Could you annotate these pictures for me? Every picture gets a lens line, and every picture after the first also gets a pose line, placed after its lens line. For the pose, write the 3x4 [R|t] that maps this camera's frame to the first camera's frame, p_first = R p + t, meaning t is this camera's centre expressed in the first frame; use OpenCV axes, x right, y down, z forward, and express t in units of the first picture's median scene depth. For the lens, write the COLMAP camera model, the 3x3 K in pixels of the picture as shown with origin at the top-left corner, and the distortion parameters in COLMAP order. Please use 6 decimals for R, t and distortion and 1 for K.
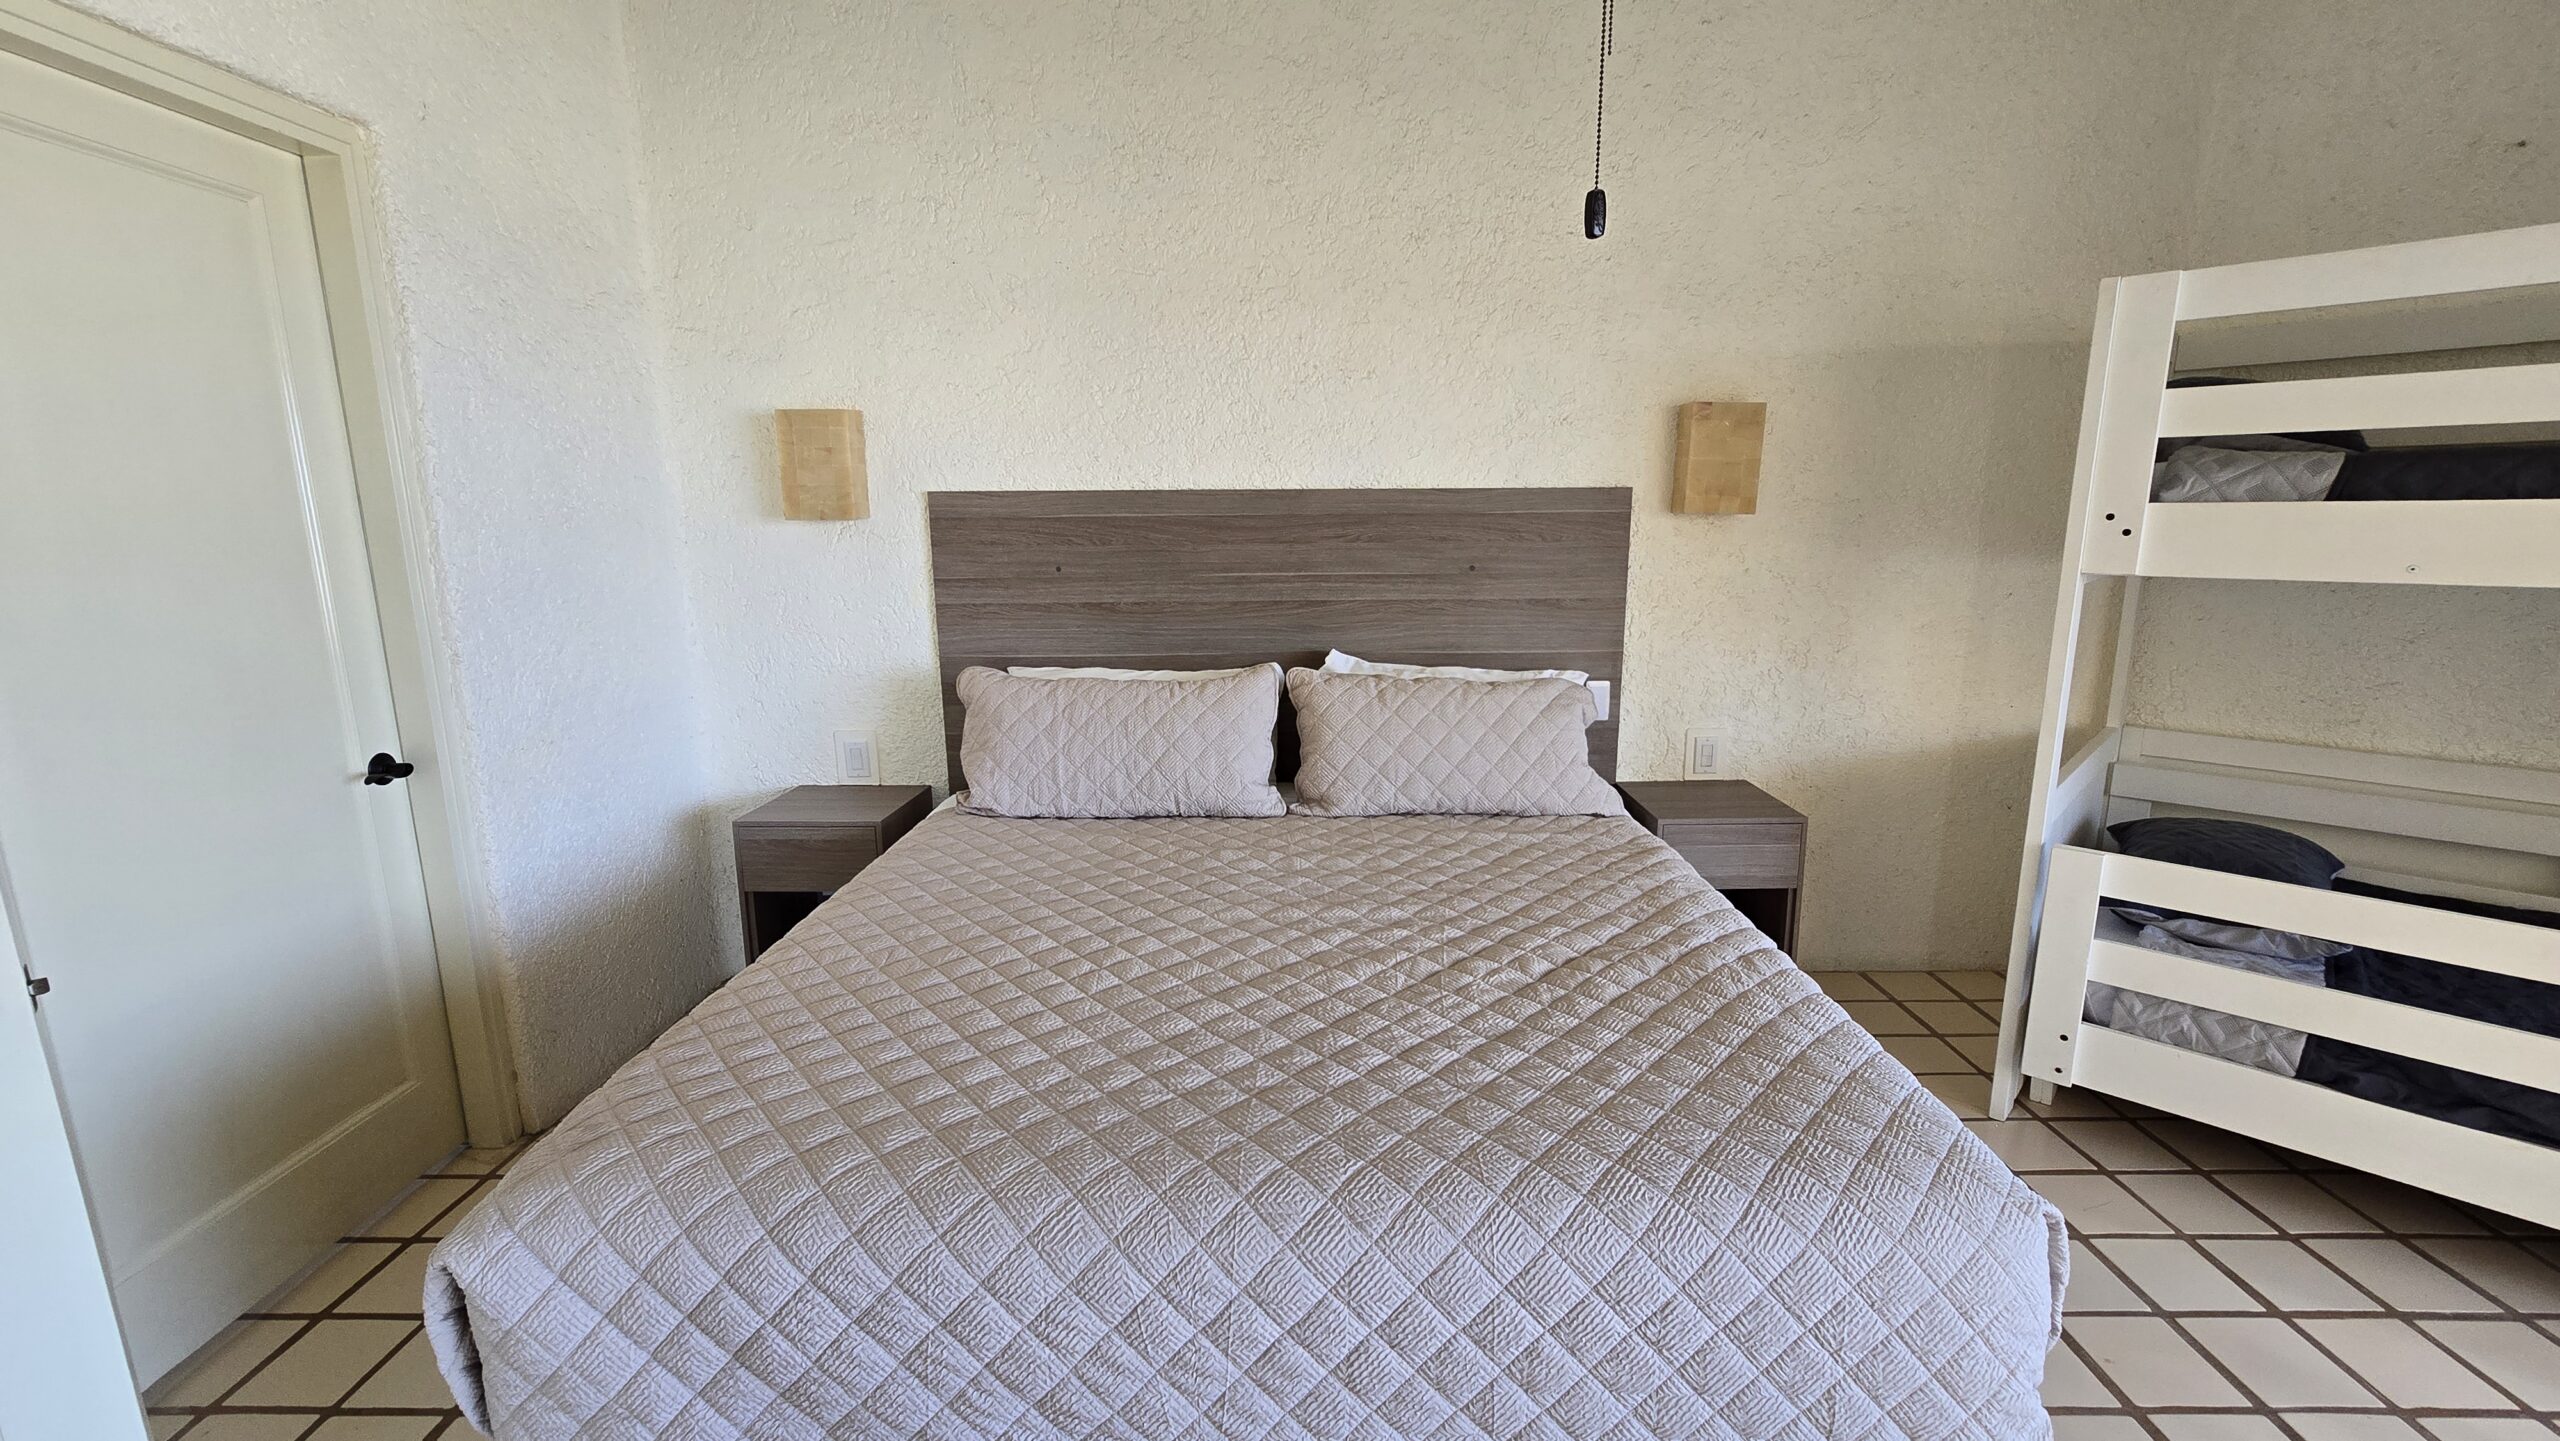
lens RADIAL K [[1039.4, 0, 1292.1], [0, 1039.4, 701.9], [0, 0, 1]] dist [0.000844, 0.000317]
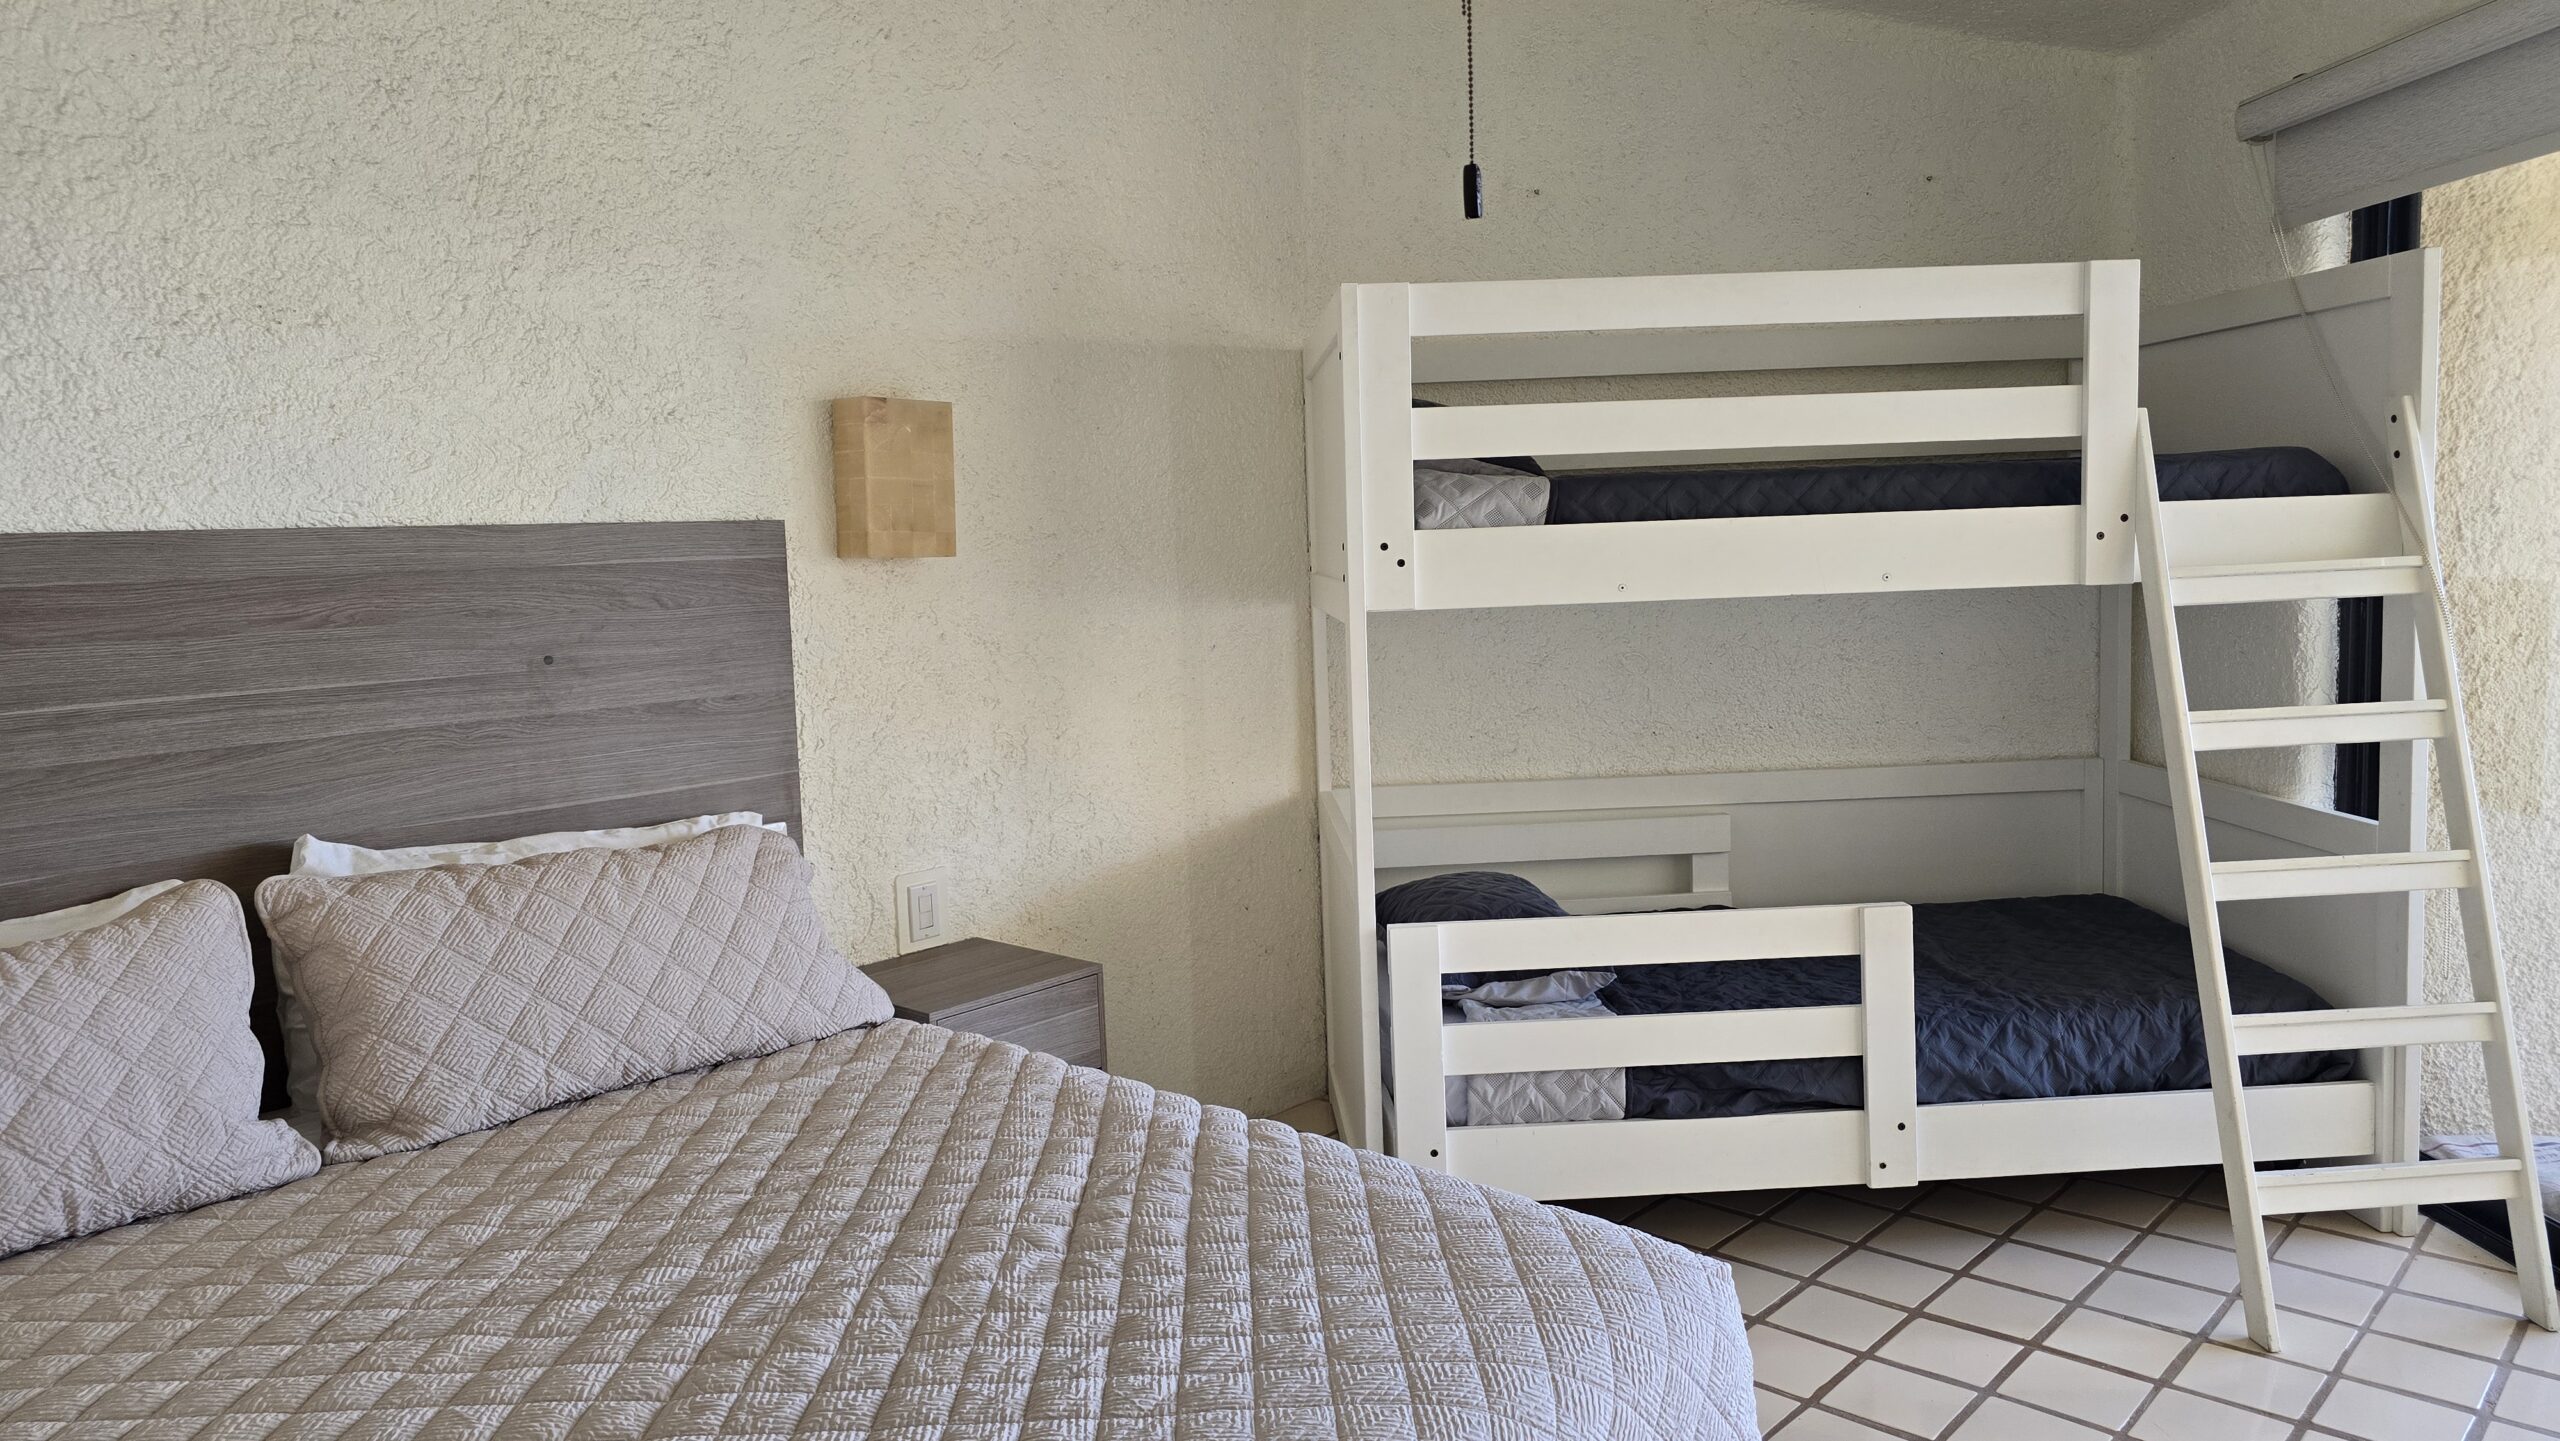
lens RADIAL K [[1695.8, 0, 1286.7], [0, 1695.8, 664.3], [0, 0, 1]] dist [0.059604, -0.062600]
pose [[0.682427, -0.072290, 0.727370, -0.303826], [0.160510, 0.985630, -0.052636, -0.013908], [-0.713113, 0.152670, 0.684224, 0.075349]]
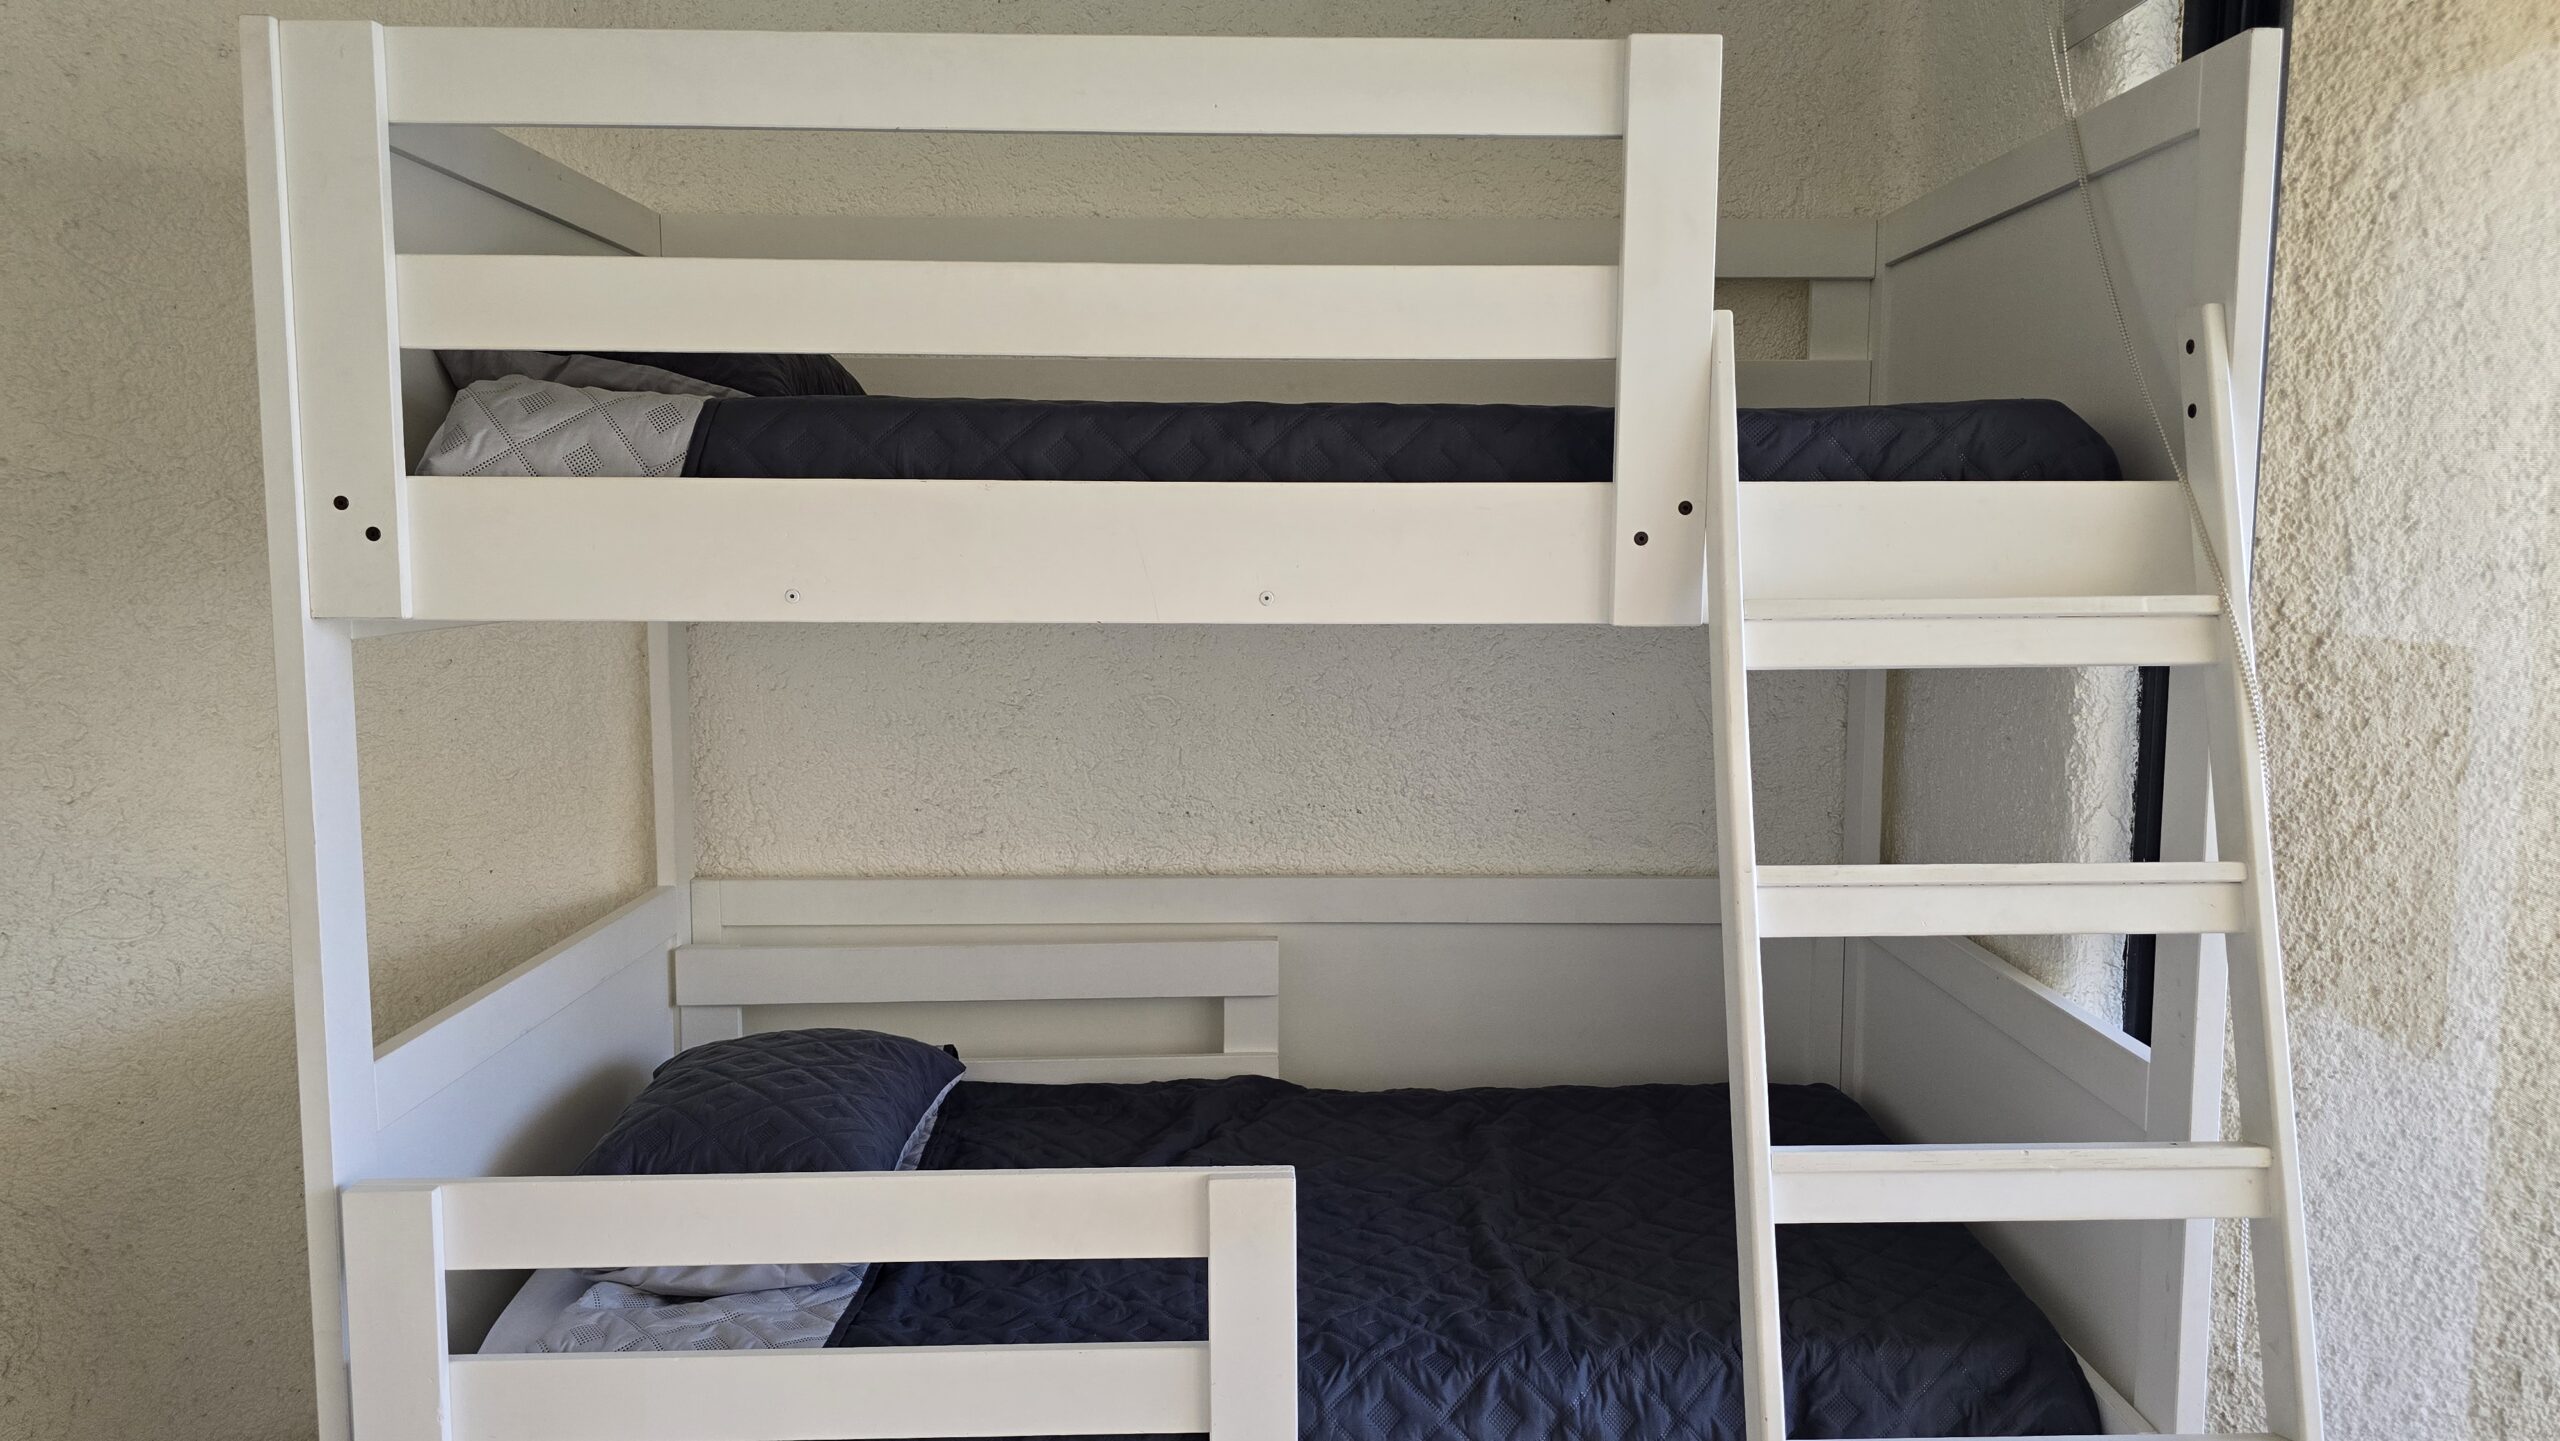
lens RADIAL K [[1730.1, 0, 1292.1], [0, 1730.1, 682.0], [0, 0, 1]] dist [0.076696, -0.080442]
pose [[0.701363, -0.052112, 0.710896, 0.463646], [0.119543, 0.991798, -0.045237, -0.002667], [-0.702708, 0.116710, 0.701840, 0.104463]]
